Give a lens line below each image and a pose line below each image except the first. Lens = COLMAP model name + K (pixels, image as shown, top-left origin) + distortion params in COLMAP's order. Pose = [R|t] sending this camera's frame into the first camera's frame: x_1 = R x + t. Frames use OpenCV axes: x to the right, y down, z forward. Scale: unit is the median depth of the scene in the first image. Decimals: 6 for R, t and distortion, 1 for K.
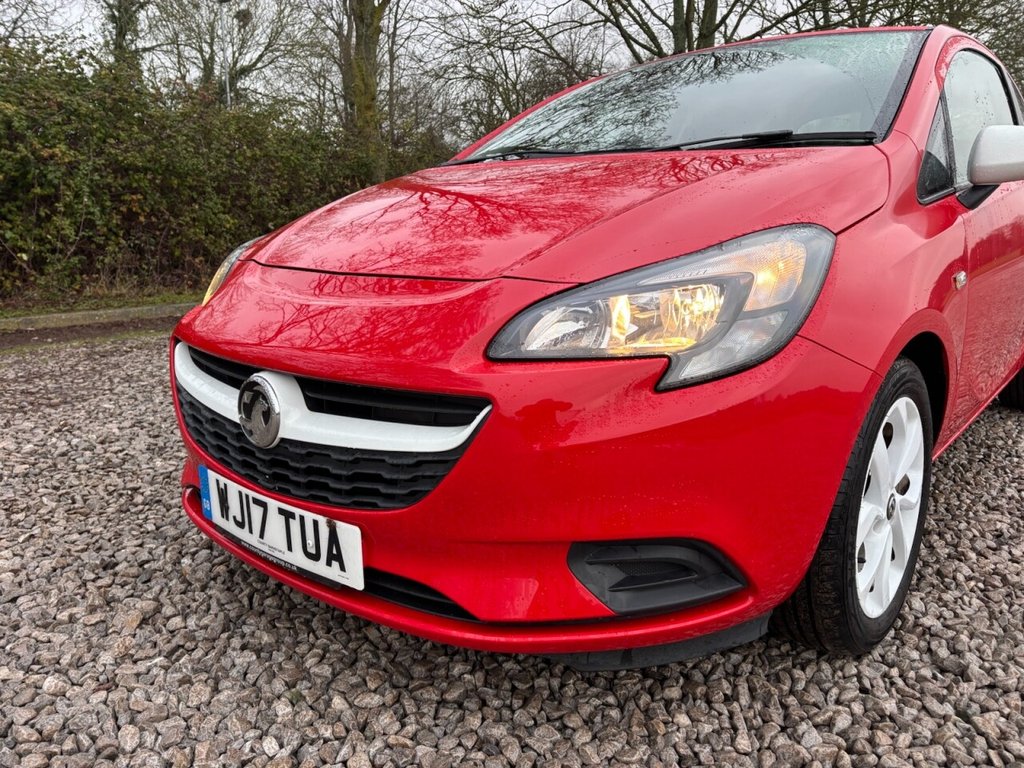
lens RADIAL K [[772.5, 0, 537.5], [0, 772.5, 402.1], [0, 0, 1]] dist [0.054597, -0.055781]
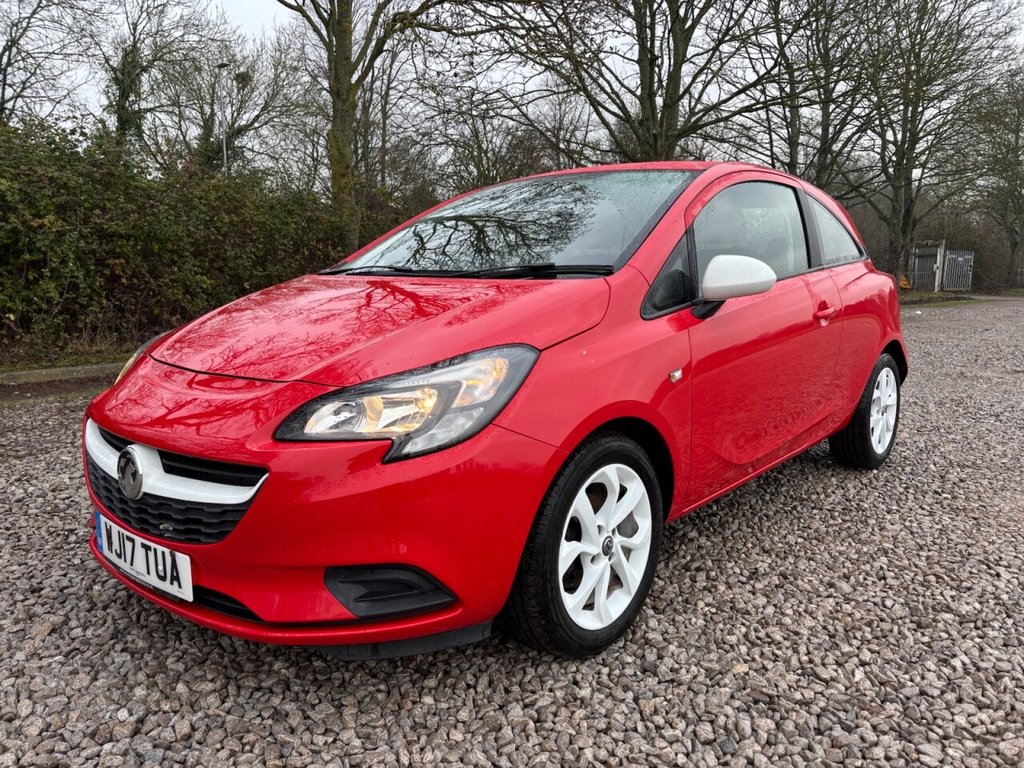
lens RADIAL K [[772.5, 0, 521.0], [0, 772.5, 402.4], [0, 0, 1]] dist [0.054597, -0.055781]
pose [[0.999907, 0.006900, -0.011768, 0.318163], [-0.007587, 0.998210, -0.059329, -0.032397], [0.011338, 0.059413, 0.998169, -0.351058]]
